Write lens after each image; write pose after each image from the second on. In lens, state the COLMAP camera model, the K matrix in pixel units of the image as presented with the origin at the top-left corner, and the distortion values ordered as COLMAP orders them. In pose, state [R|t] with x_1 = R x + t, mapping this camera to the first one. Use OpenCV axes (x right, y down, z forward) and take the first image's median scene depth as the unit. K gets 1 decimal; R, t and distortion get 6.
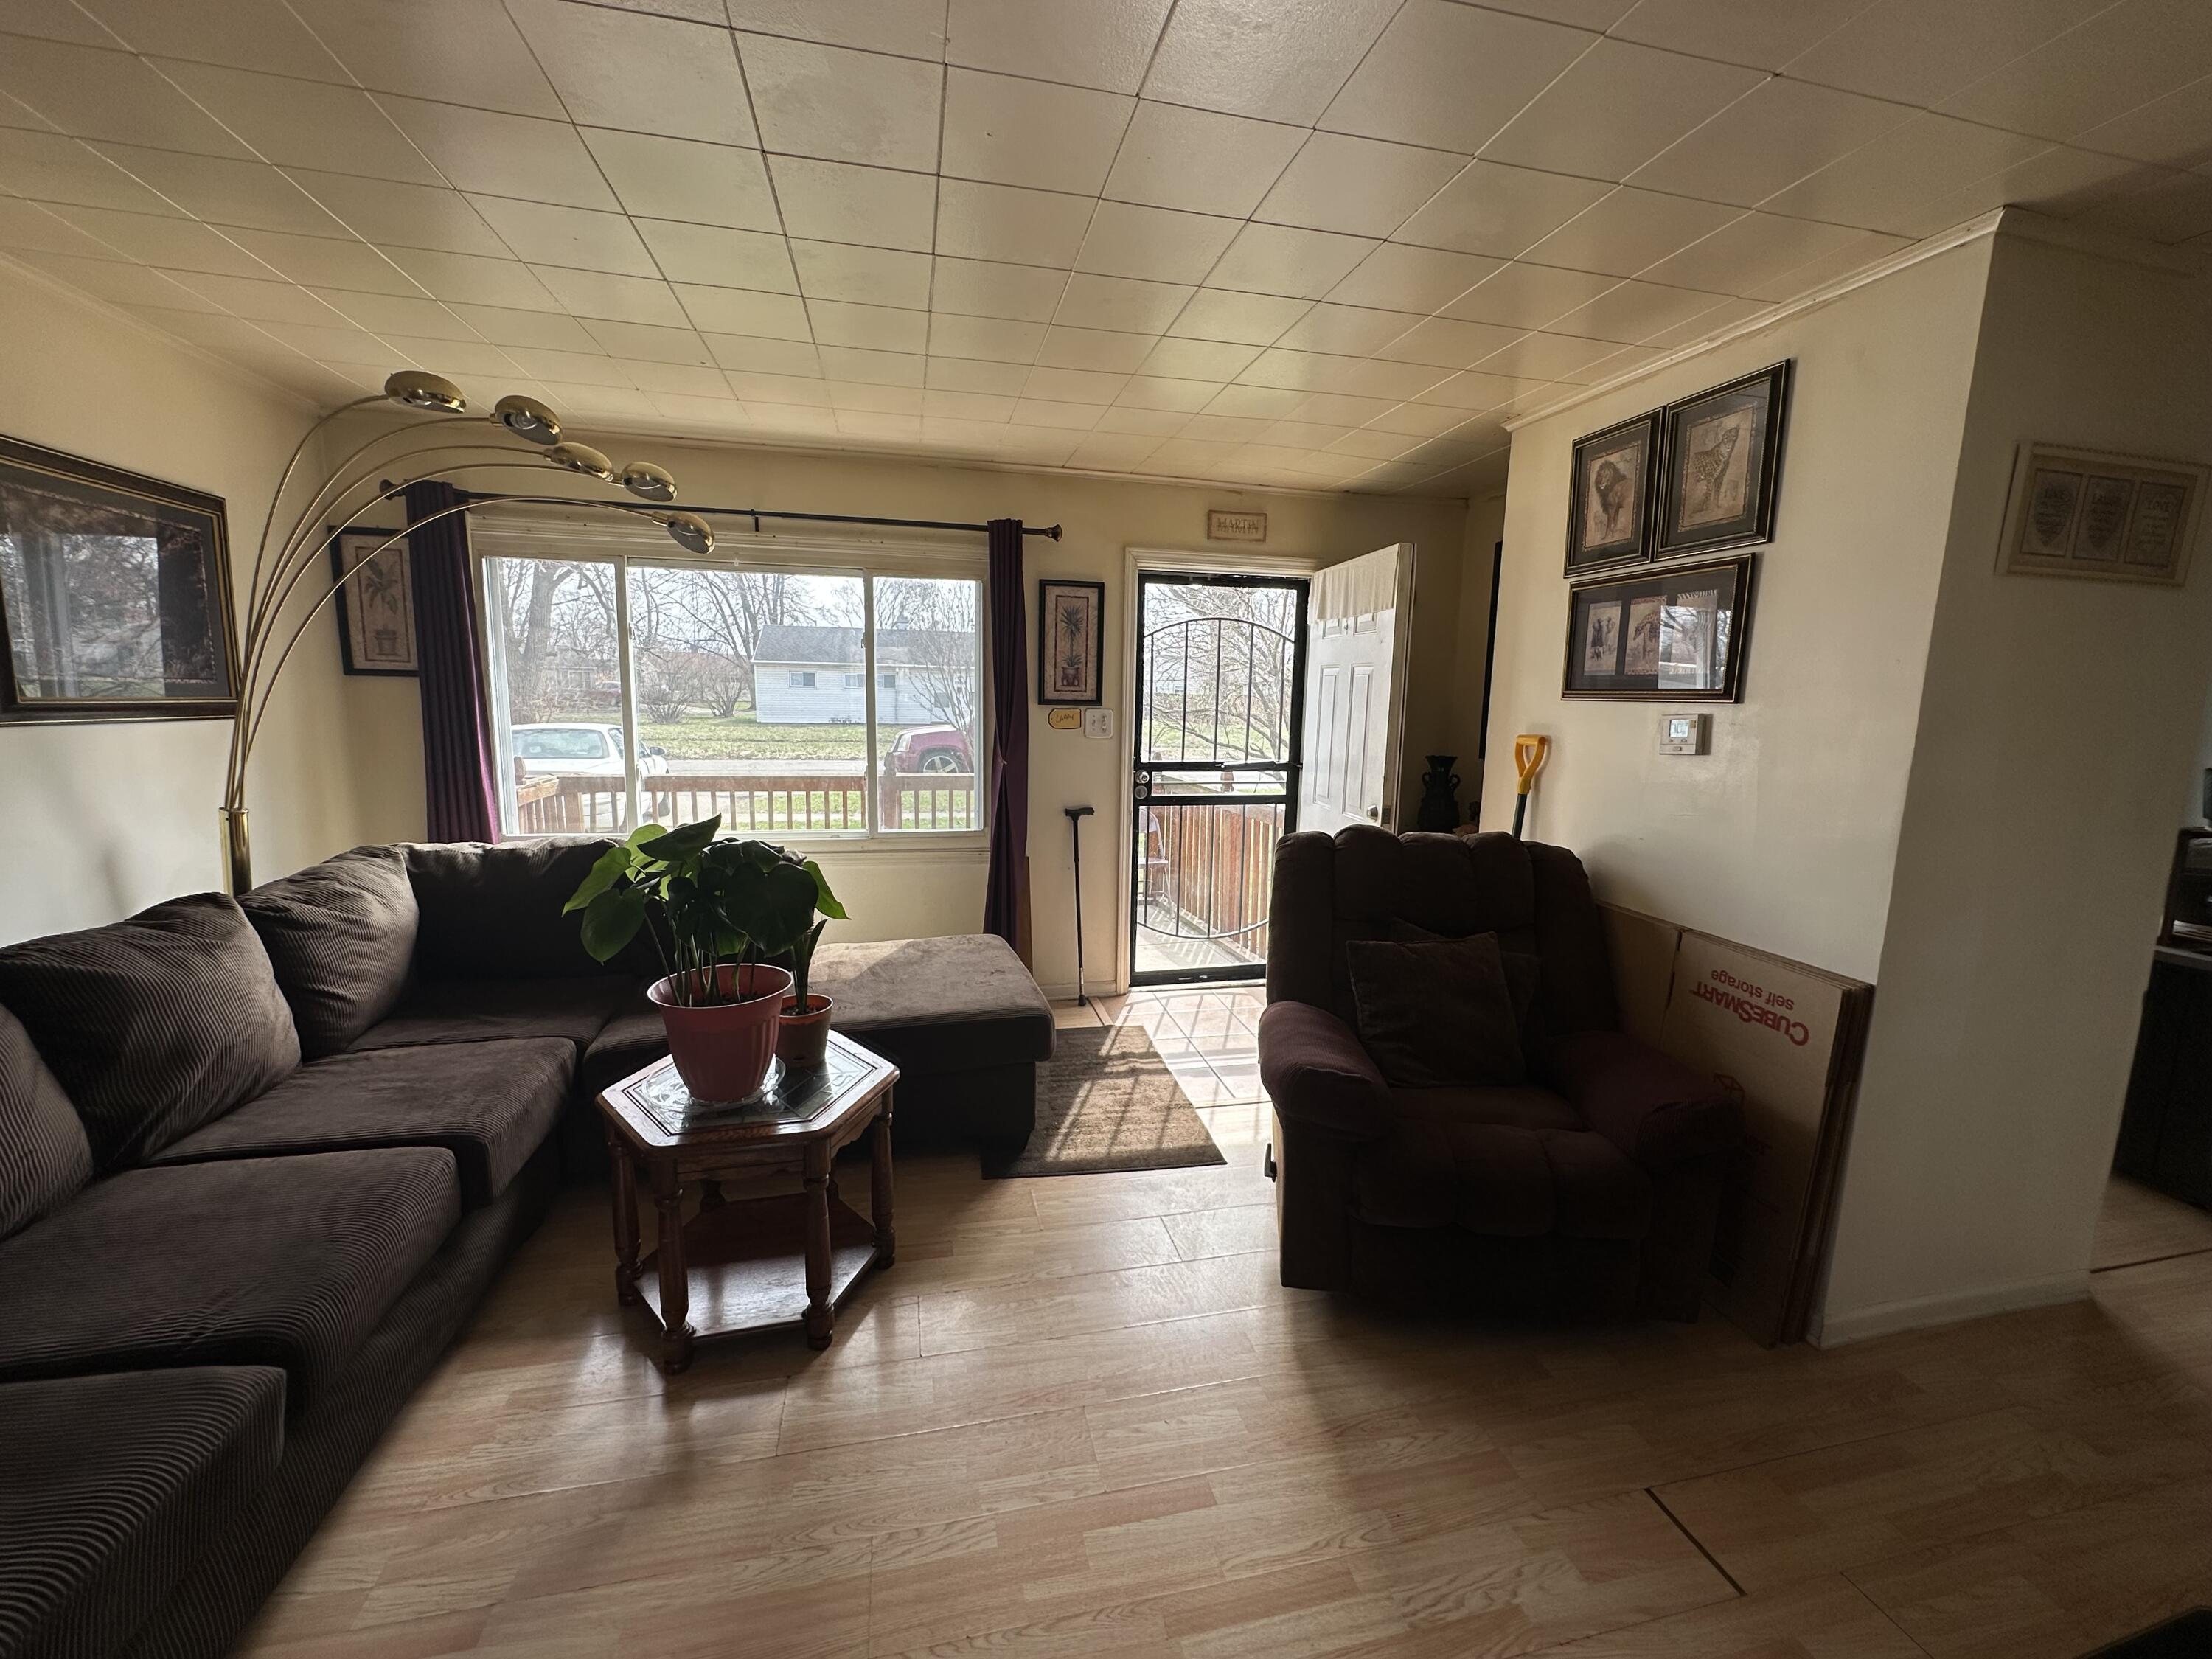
lens RADIAL K [[892.5, 0, 1110.0], [0, 892.5, 825.1], [0, 0, 1]] dist [-0.001188, 0.000142]
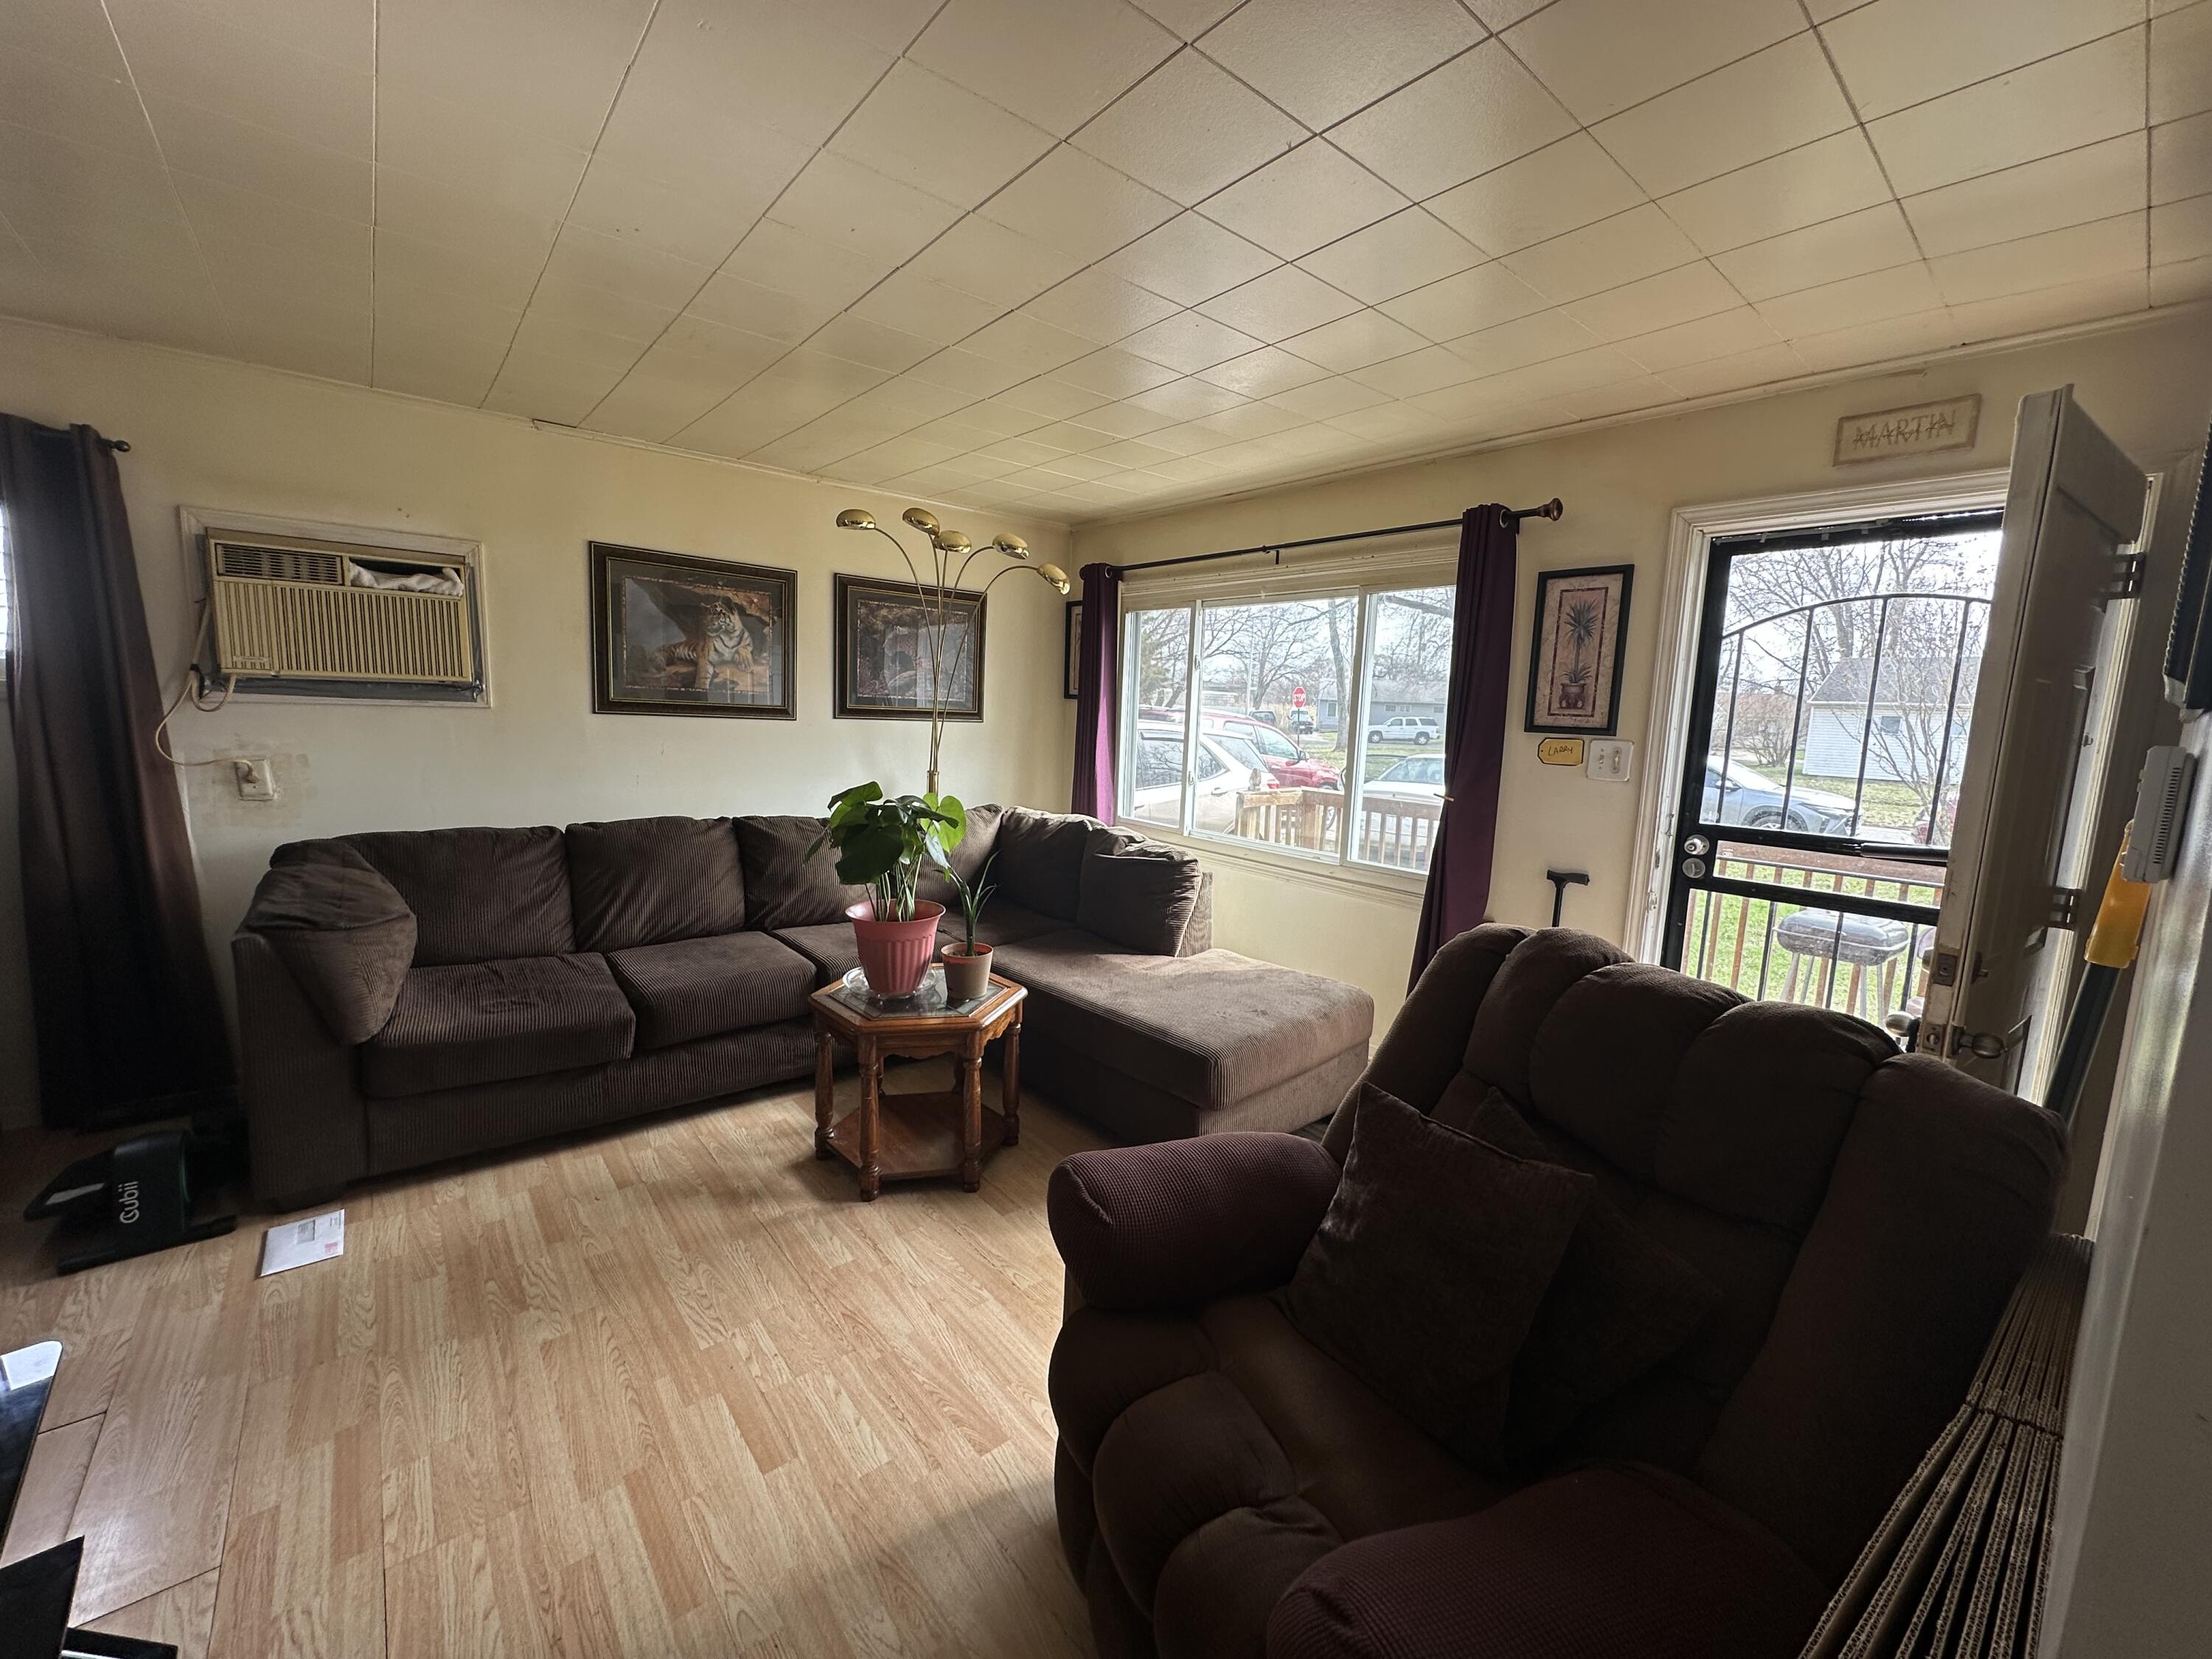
lens RADIAL K [[892.5, 0, 1110.0], [0, 892.5, 825.1], [0, 0, 1]] dist [-0.001188, 0.000142]
pose [[0.444657, 0.116632, -0.888075, 0.476110], [-0.157454, 0.986225, 0.050685, -0.037541], [0.881753, 0.117294, 0.456896, 0.338347]]
